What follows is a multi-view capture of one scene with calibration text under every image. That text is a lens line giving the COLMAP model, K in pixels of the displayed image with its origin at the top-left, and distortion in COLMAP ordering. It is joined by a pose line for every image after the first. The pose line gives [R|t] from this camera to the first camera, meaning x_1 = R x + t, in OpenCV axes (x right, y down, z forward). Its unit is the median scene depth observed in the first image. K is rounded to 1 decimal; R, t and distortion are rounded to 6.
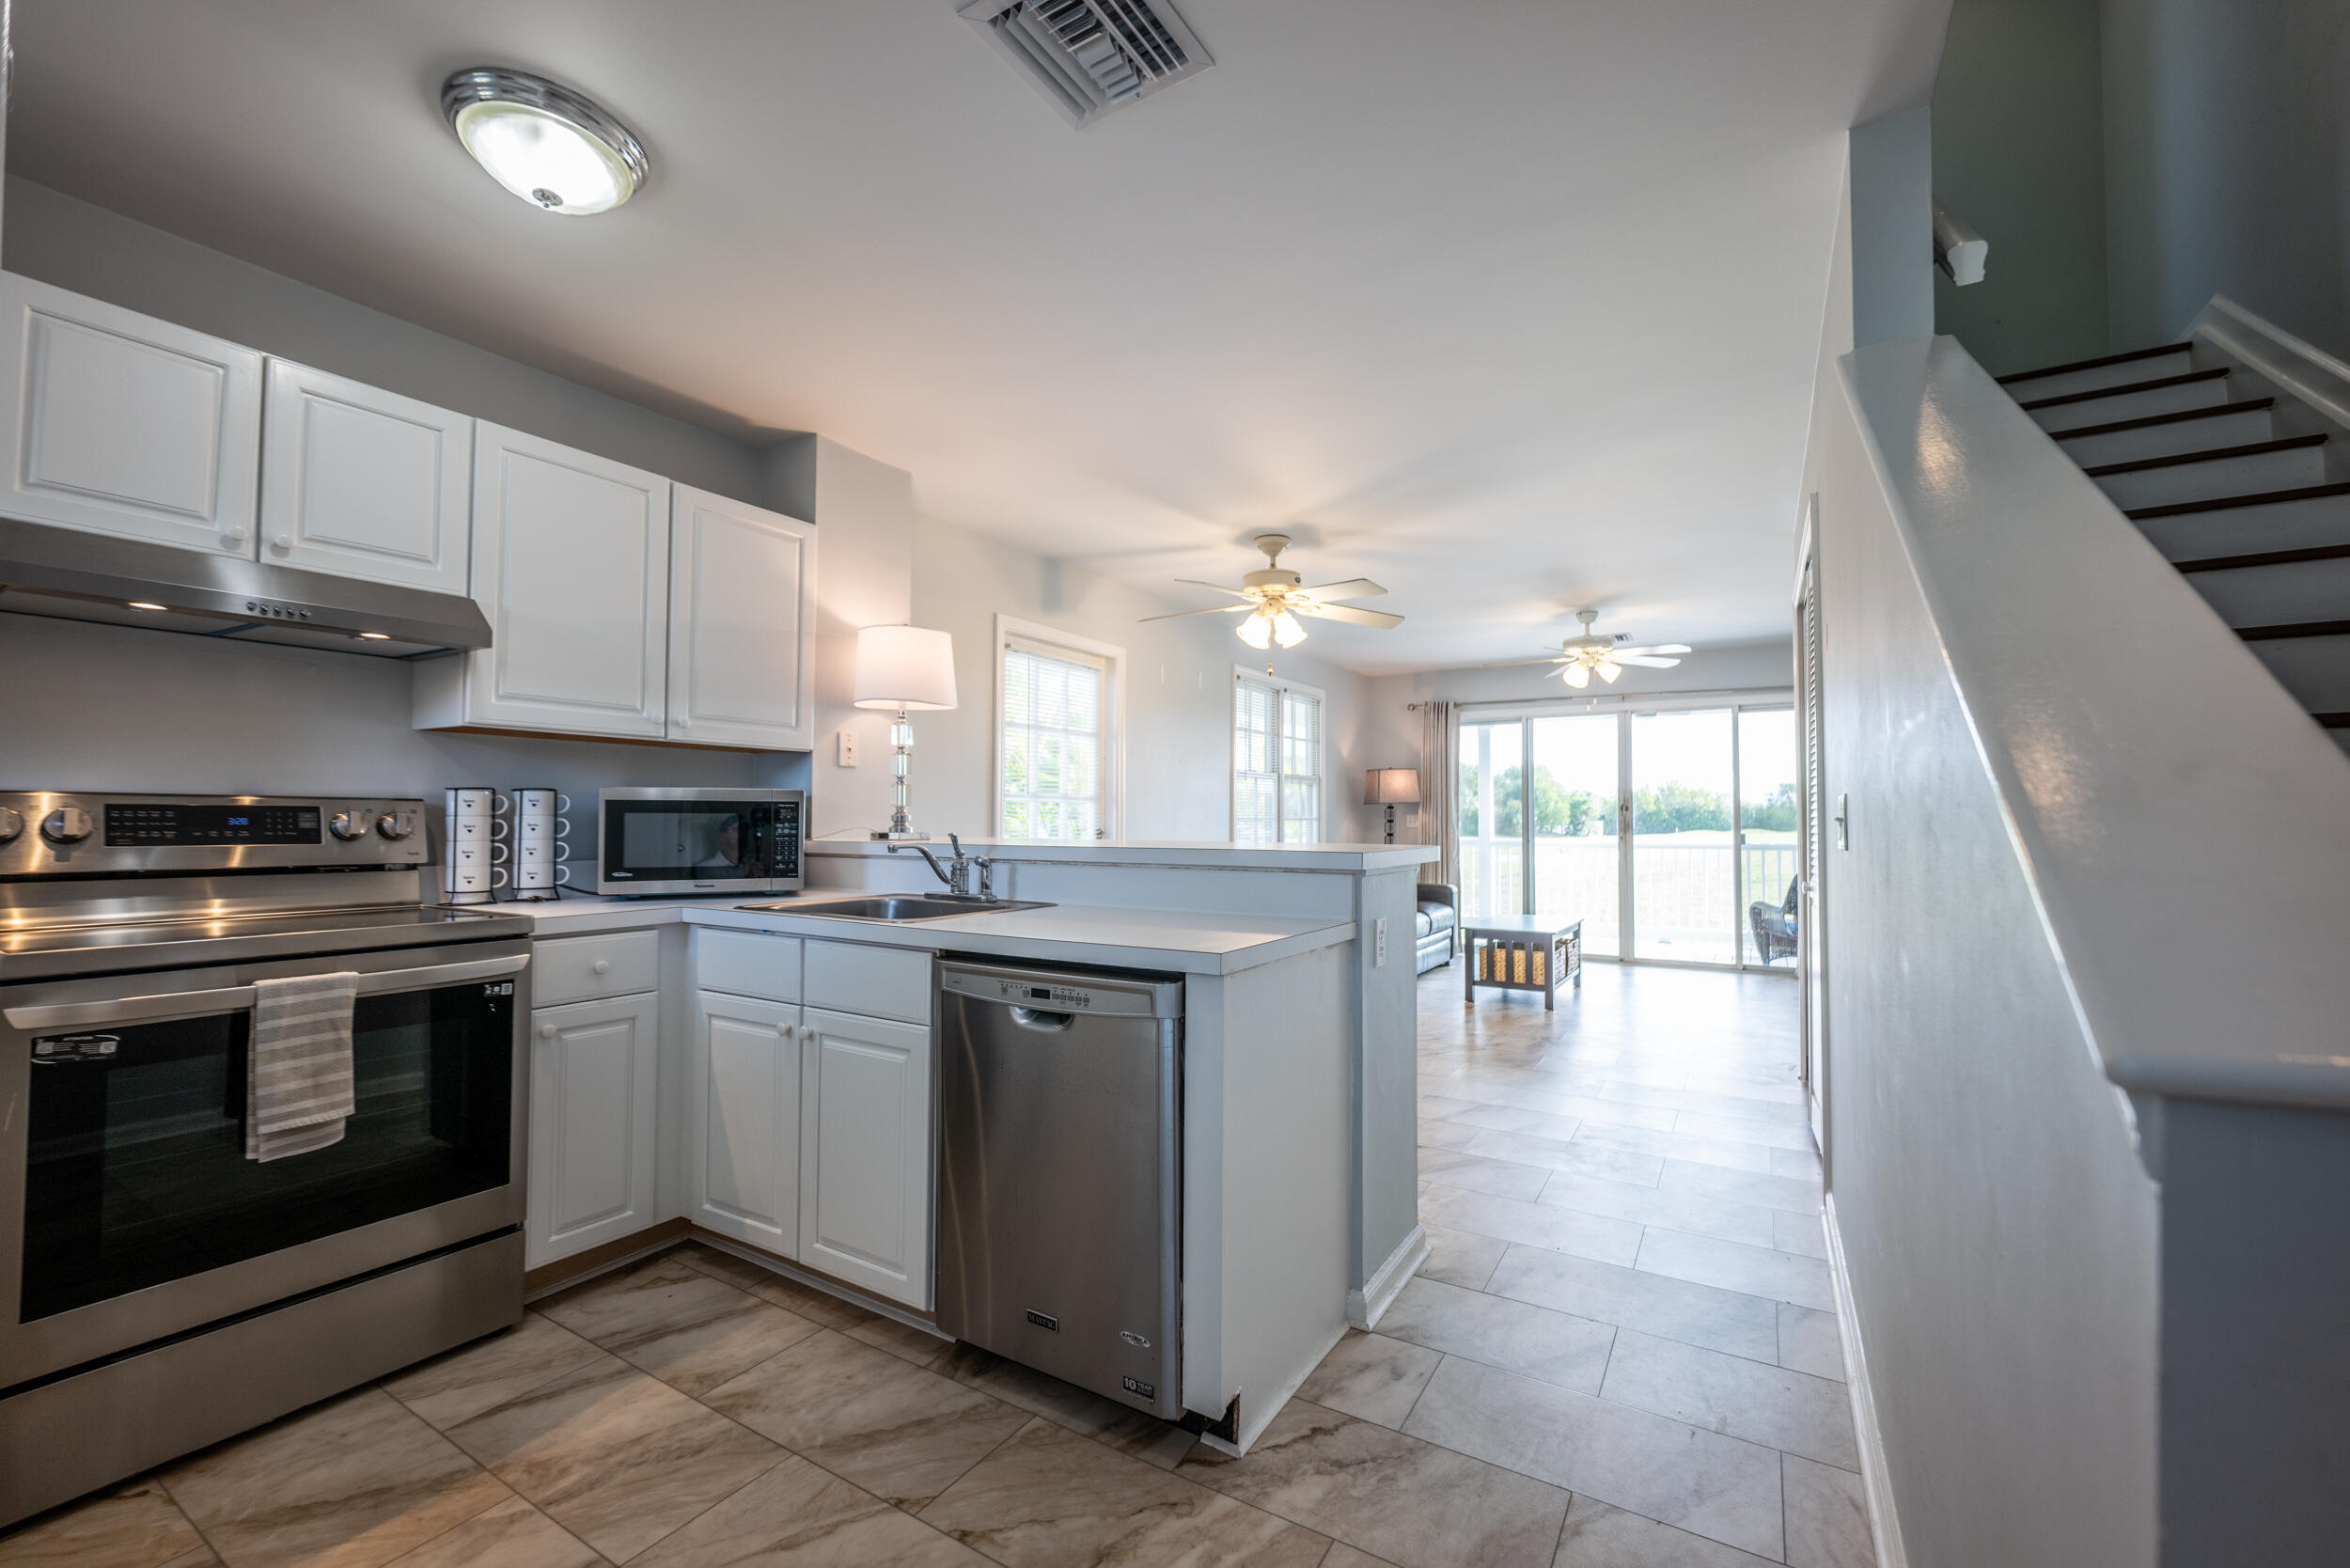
lens RADIAL K [[943.0, 0, 1176.1], [0, 943.0, 788.4], [0, 0, 1]] dist [-0.007671, 0.000986]
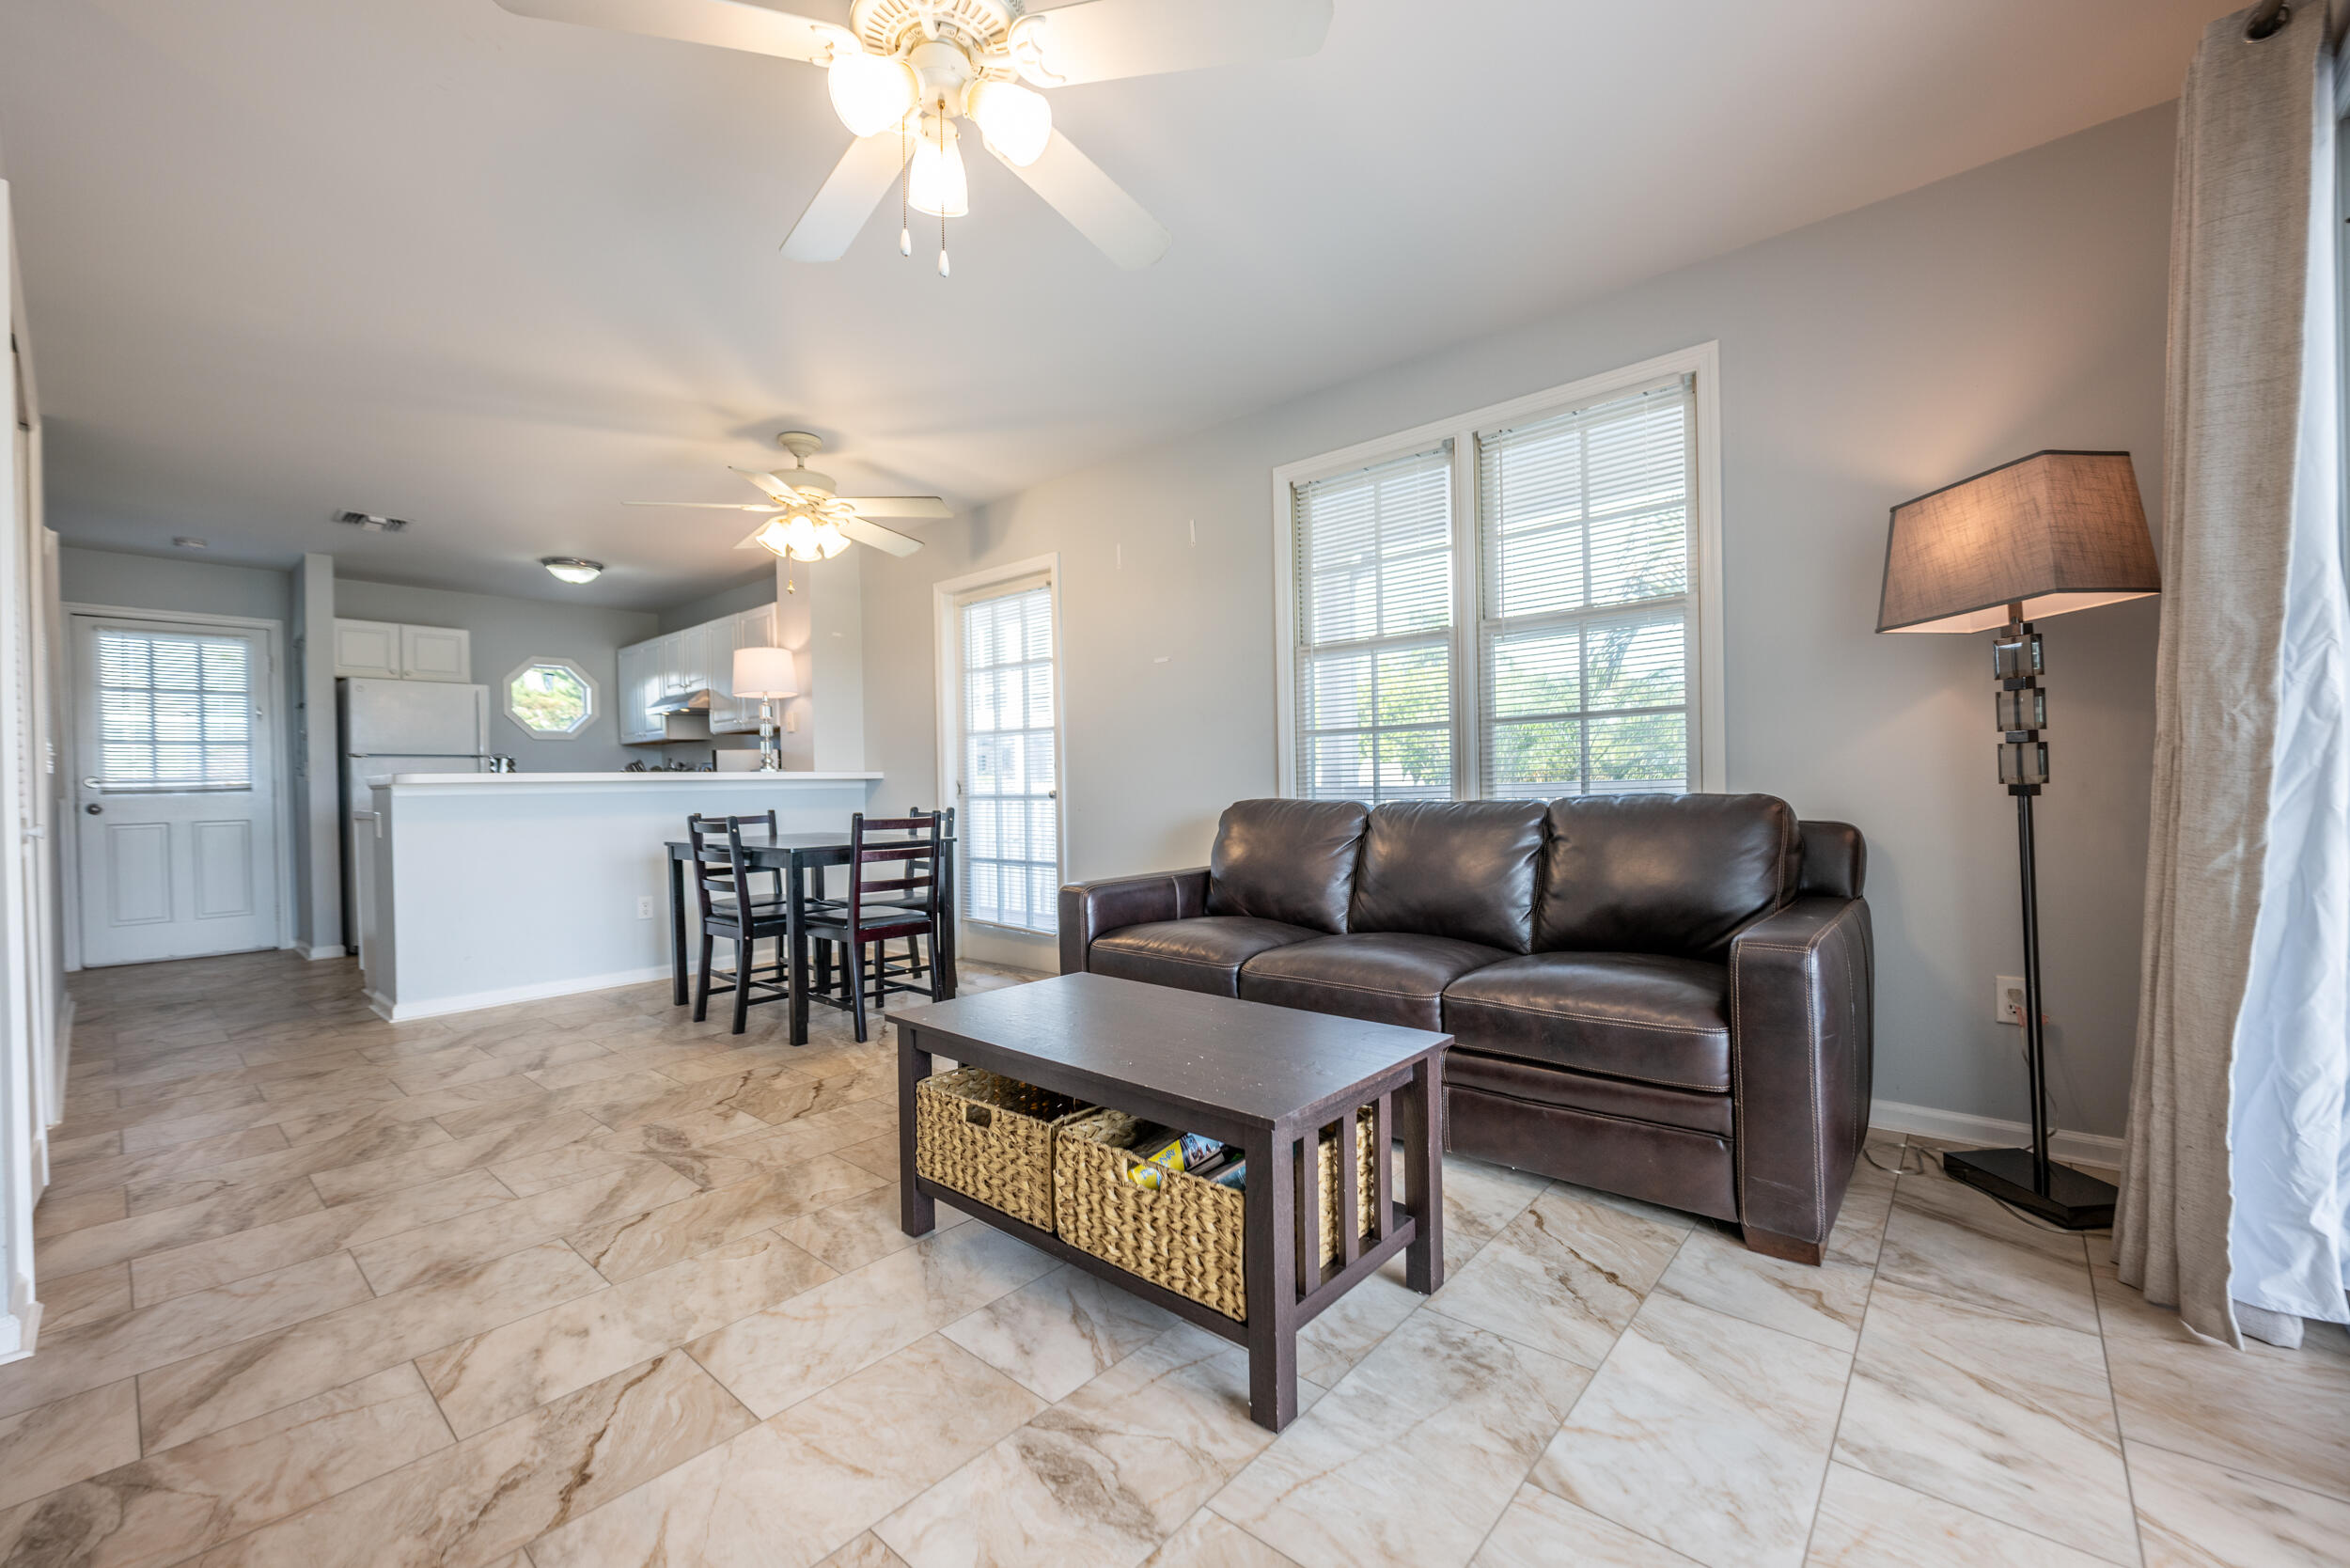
lens RADIAL K [[943.0, 0, 1186.6], [0, 943.0, 785.6], [0, 0, 1]] dist [-0.007671, 0.000986]
pose [[-0.162065, -0.001905, -0.986778, 0.933207], [0.050149, 0.998690, -0.010164, 0.095121], [0.985505, -0.051134, -0.161757, 1.504753]]
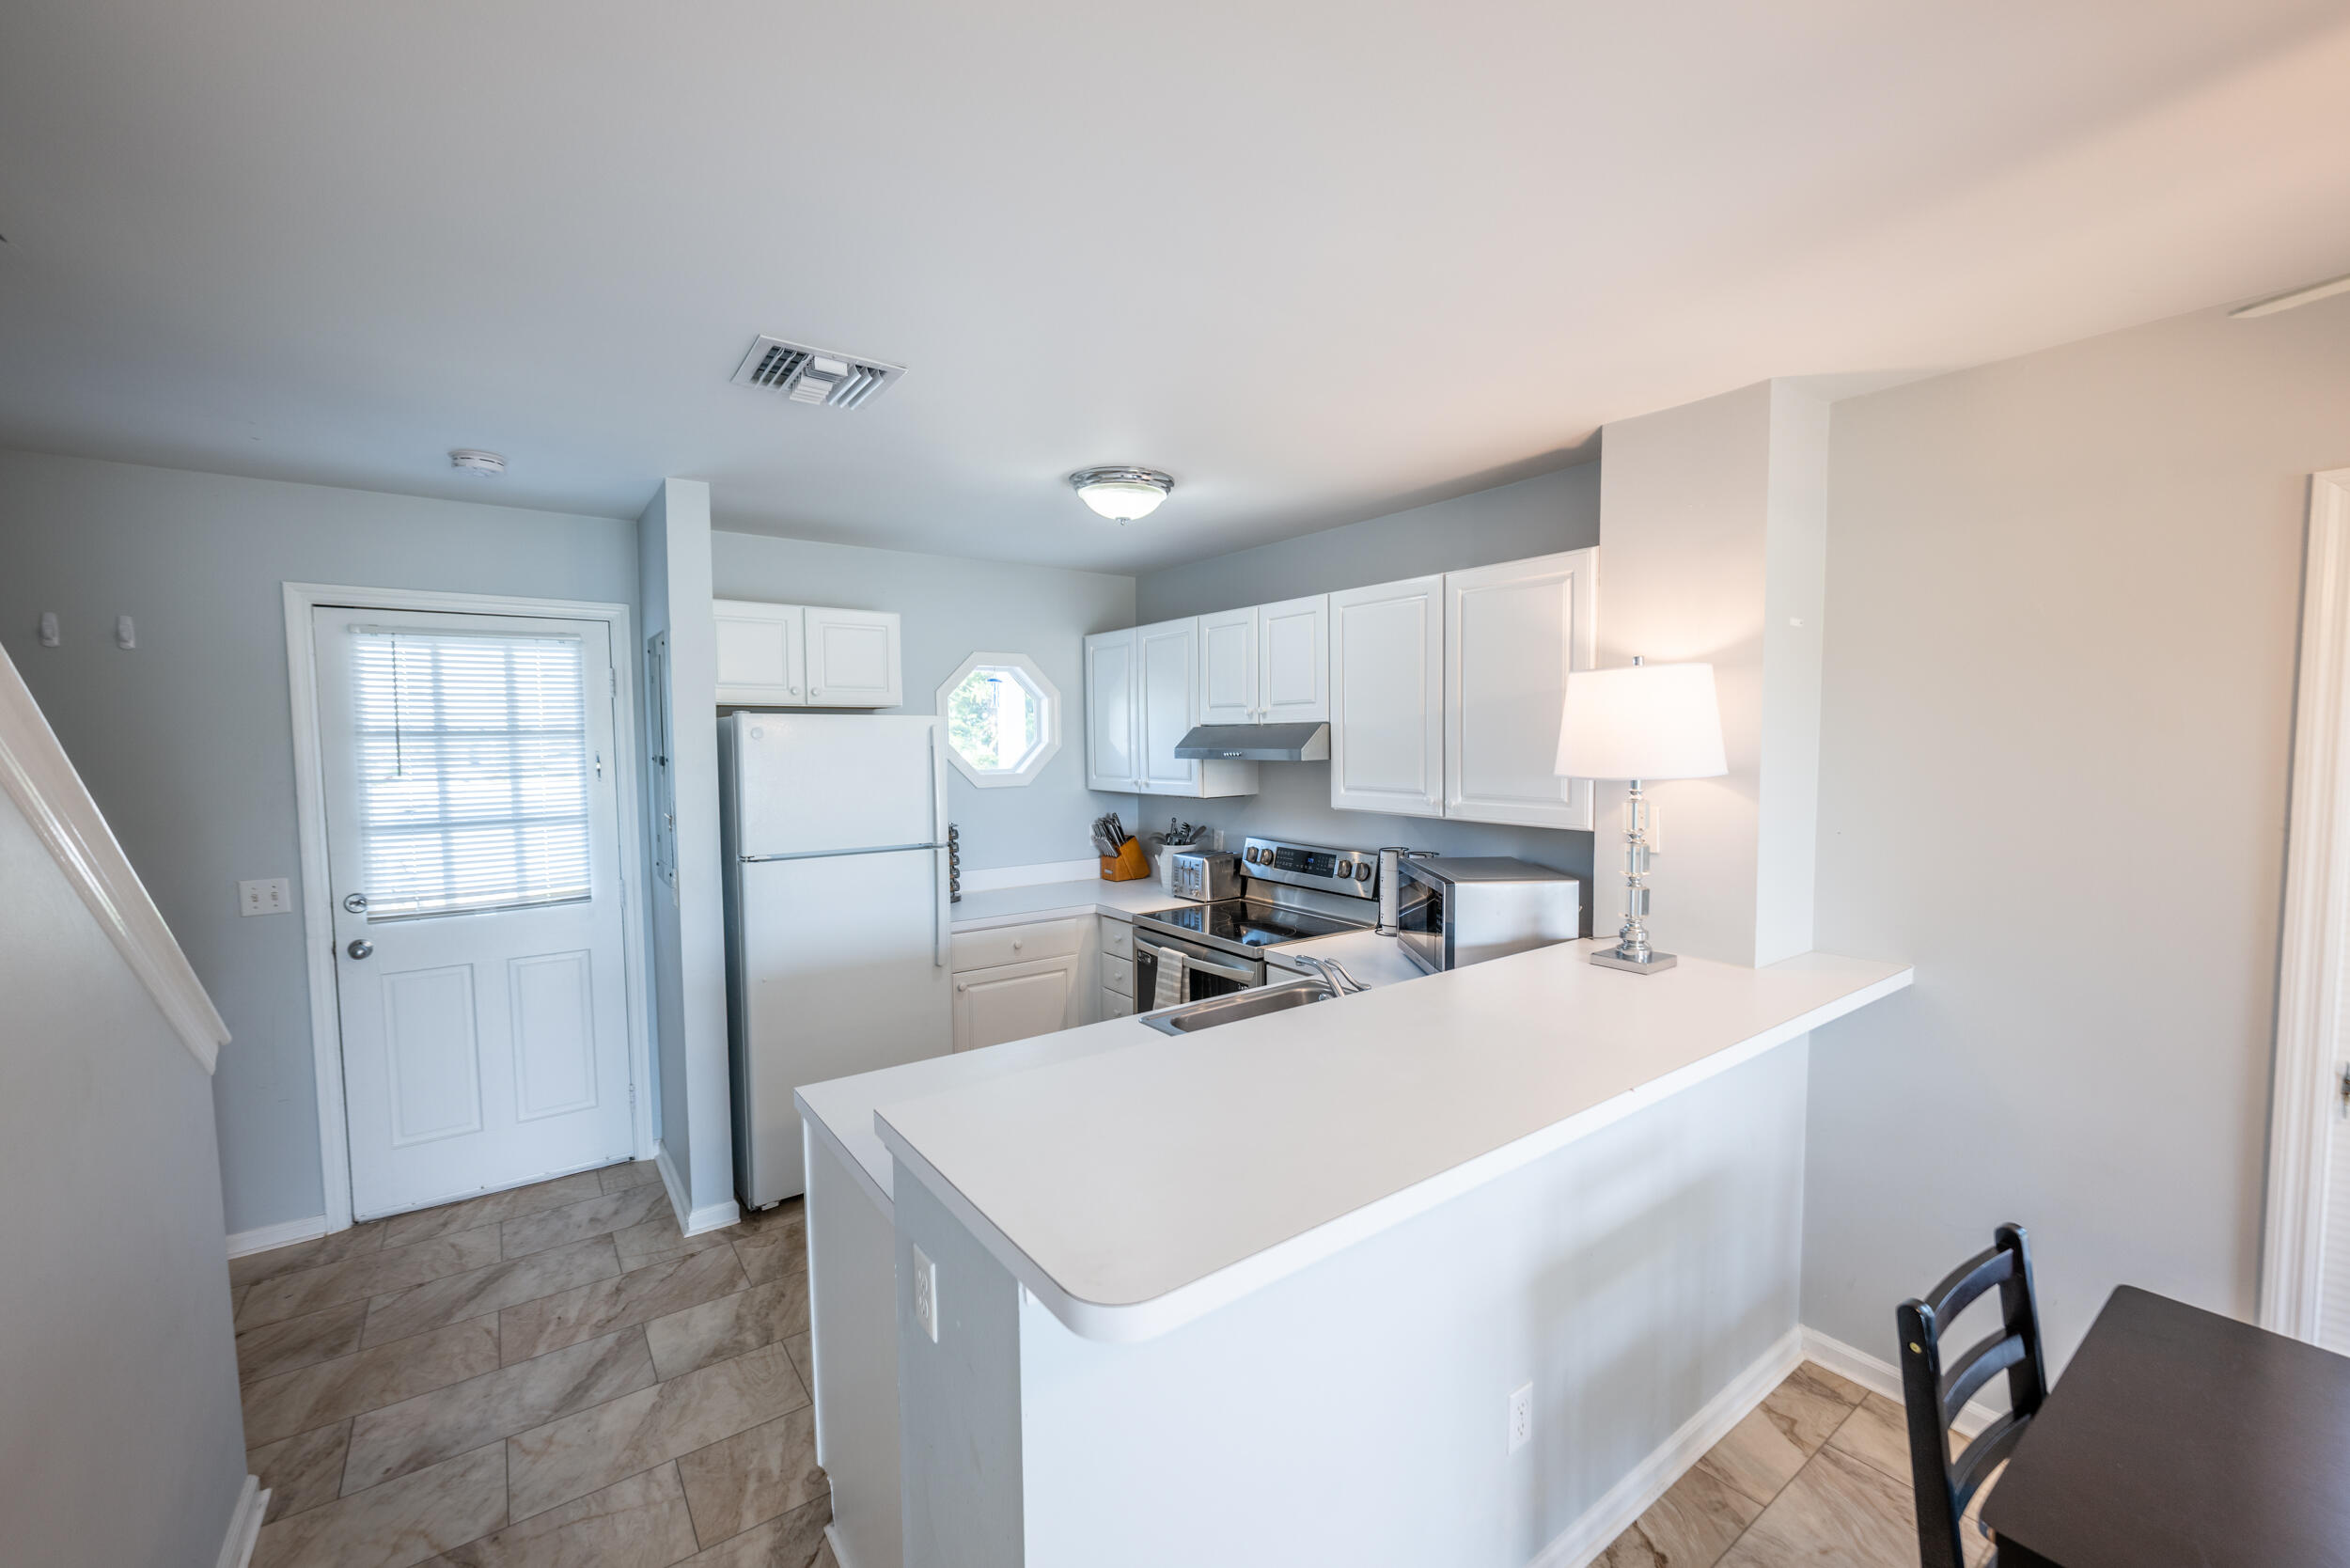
lens RADIAL K [[943.0, 0, 1181.6], [0, 943.0, 788.4], [0, 0, 1]] dist [-0.007671, 0.000986]
pose [[-0.379215, 0.044755, -0.924225, 0.357816], [0.032743, 0.998853, 0.034934, -0.084863], [0.924729, -0.017014, -0.380246, 0.719721]]
